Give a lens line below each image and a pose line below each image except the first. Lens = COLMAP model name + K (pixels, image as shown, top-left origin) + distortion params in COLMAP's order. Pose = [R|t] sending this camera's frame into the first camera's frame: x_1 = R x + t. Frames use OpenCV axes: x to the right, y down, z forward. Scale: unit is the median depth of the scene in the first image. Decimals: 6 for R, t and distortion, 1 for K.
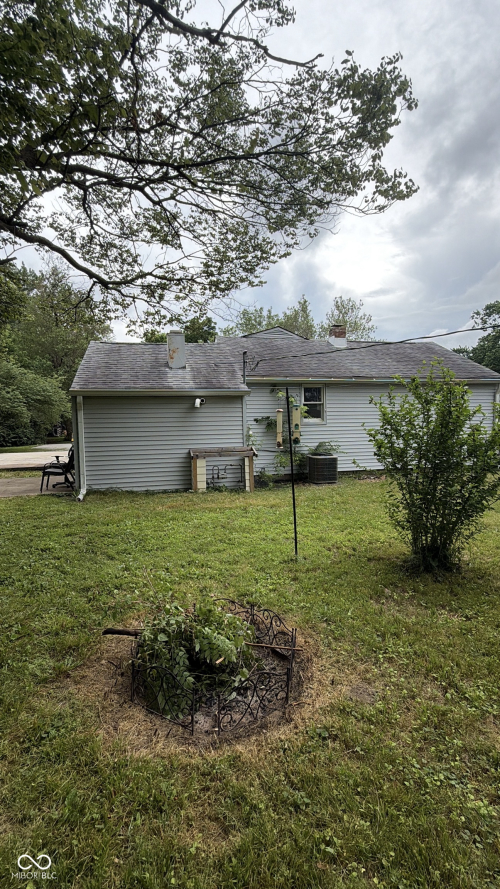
lens RADIAL K [[404.1, 0, 249.6], [0, 404.1, 443.1], [0, 0, 1]] dist [-0.000771, 0.000350]
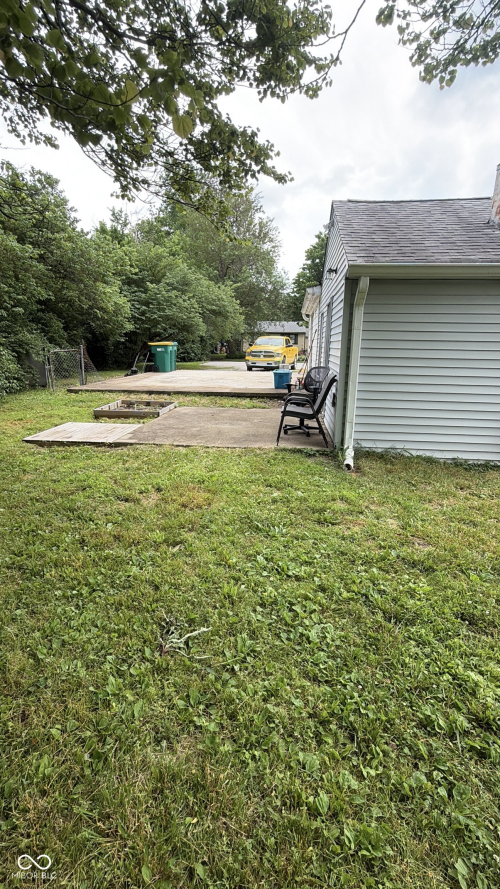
lens RADIAL K [[404.1, 0, 250.3], [0, 404.1, 443.9], [0, 0, 1]] dist [-0.000771, 0.000350]
pose [[0.942976, 0.112095, -0.313419, -0.795298], [-0.050540, 0.978889, 0.198043, 0.001167], [0.329002, -0.170910, 0.928734, 0.894937]]
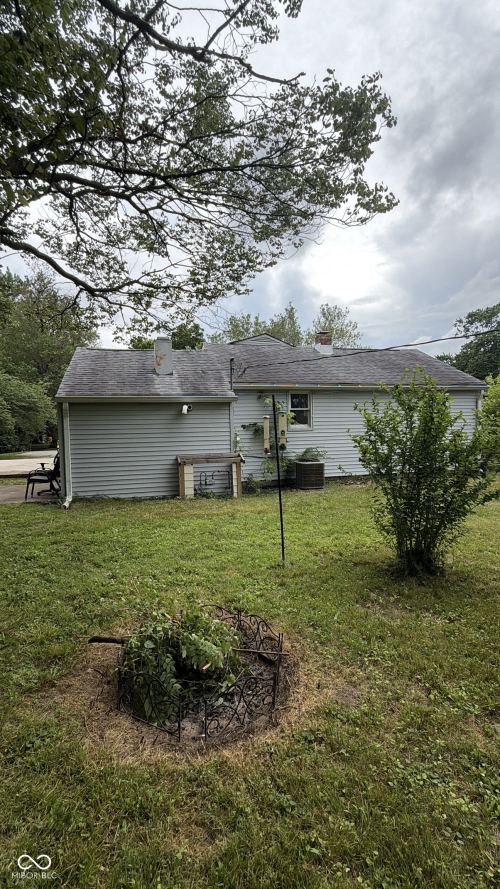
lens RADIAL K [[404.1, 0, 249.2], [0, 404.1, 443.7], [0, 0, 1]] dist [-0.000771, 0.000350]
pose [[0.999580, -0.003790, 0.028742, 0.003471], [0.004181, 0.999899, -0.013583, -0.000612], [-0.028687, 0.013698, 0.999495, -0.009178]]
